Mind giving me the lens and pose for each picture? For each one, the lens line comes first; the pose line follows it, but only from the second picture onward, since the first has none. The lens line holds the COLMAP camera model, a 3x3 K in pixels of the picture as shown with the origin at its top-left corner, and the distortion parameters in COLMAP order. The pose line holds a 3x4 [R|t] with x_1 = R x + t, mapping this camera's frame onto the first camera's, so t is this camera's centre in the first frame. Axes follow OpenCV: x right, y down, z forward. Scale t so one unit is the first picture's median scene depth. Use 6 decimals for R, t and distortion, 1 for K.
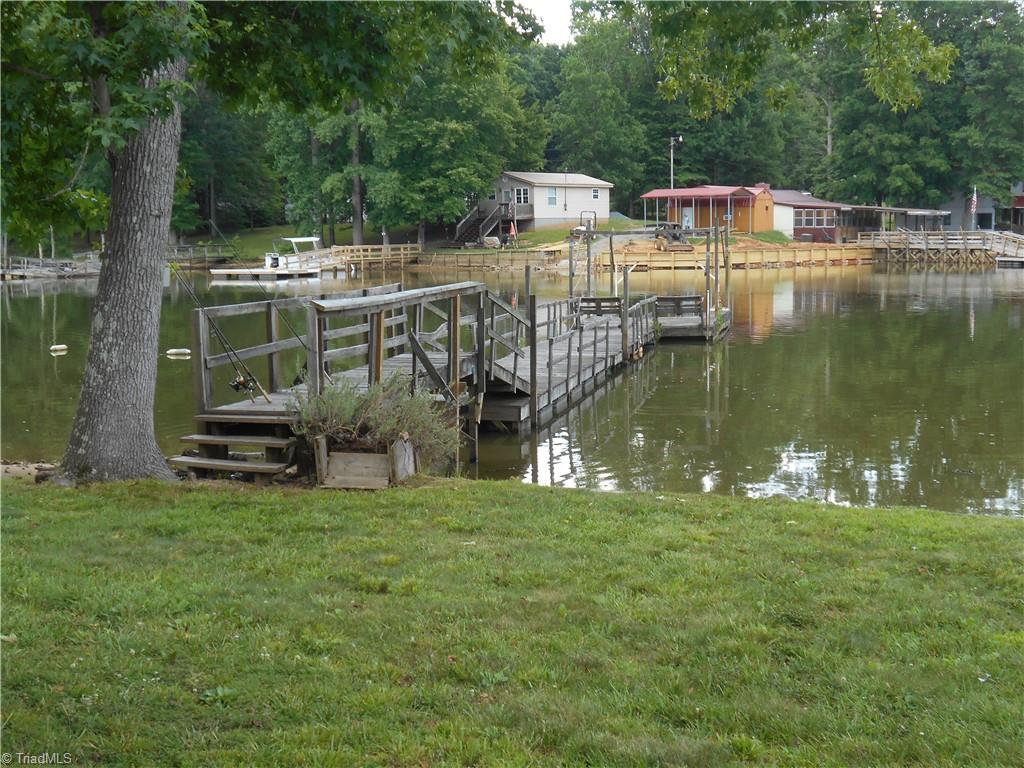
lens RADIAL K [[1468.3, 0, 512.0], [0, 1468.3, 384.0], [0, 0, 1]] dist [-0.003599, -0.045998]
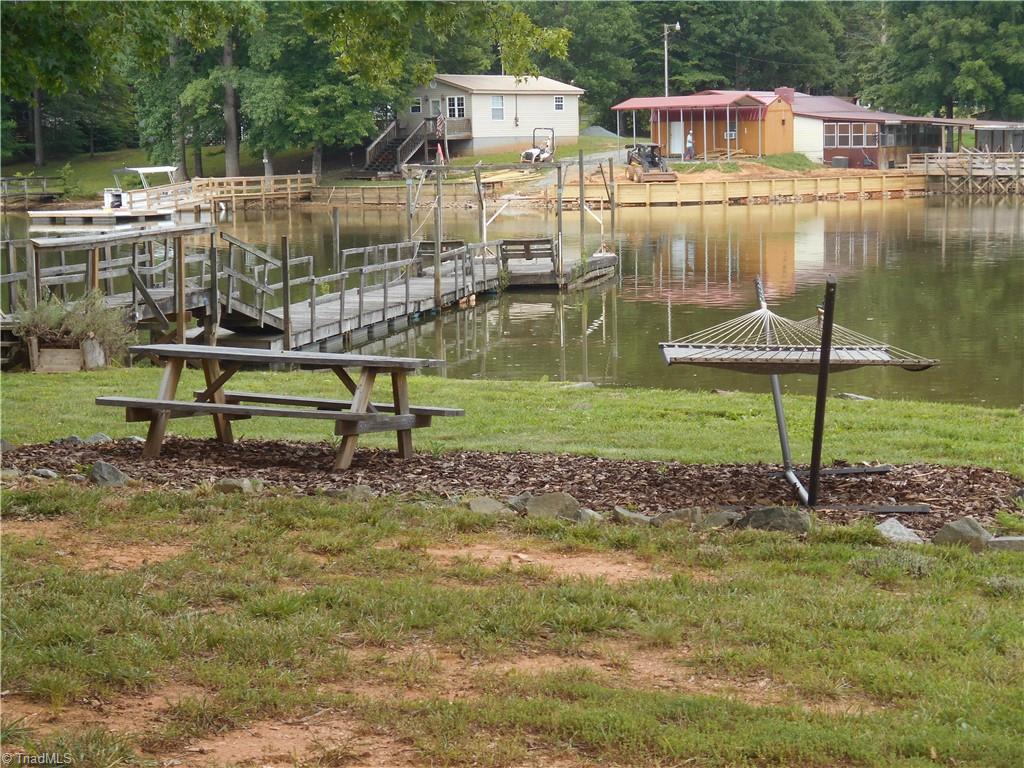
lens RADIAL K [[2214.8, 0, 512.0], [0, 2214.8, 384.0], [0, 0, 1]] dist [-0.005394, -0.003497]
pose [[0.999967, -0.007718, 0.002546, 0.033480], [0.007712, 0.999967, 0.002394, 0.008336], [-0.002565, -0.002374, 0.999994, -0.115348]]
